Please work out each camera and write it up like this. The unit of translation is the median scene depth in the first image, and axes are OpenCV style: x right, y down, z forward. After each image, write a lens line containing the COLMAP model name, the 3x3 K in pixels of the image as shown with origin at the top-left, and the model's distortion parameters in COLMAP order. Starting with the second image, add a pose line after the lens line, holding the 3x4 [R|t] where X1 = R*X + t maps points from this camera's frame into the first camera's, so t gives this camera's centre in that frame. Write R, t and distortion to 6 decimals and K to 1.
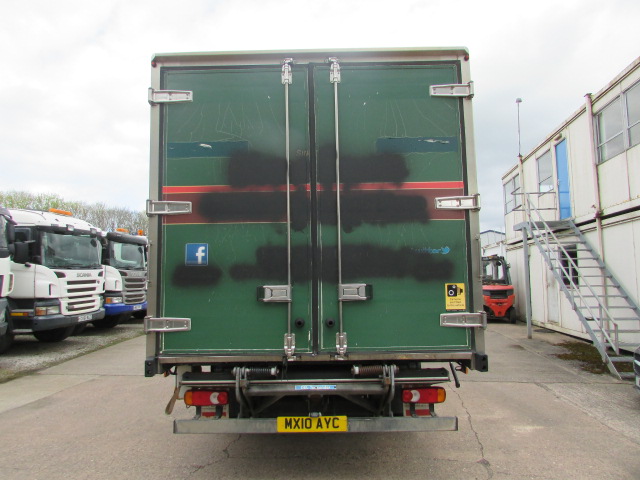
lens RADIAL K [[446.2, 0, 320.0], [0, 446.2, 240.0], [0, 0, 1]] dist [-0.022549, 0.004002]
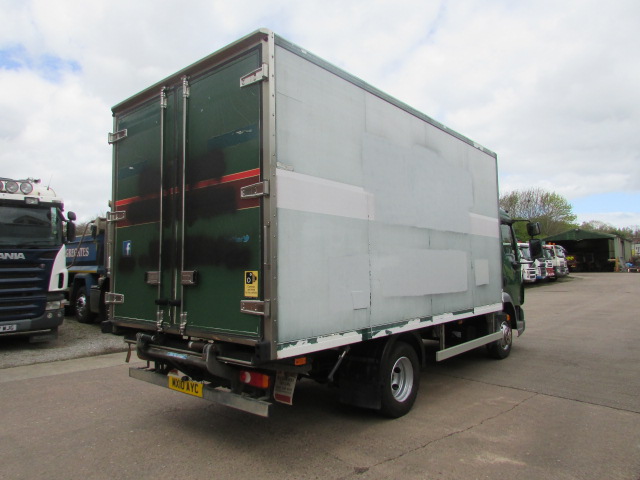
lens RADIAL K [[446.2, 0, 320.0], [0, 446.2, 240.0], [0, 0, 1]] dist [-0.022549, 0.004002]
pose [[0.772202, -0.036874, -0.634307, 1.053657], [0.055340, 0.998424, 0.009329, 0.026274], [0.632963, -0.042306, 0.773025, 0.317257]]
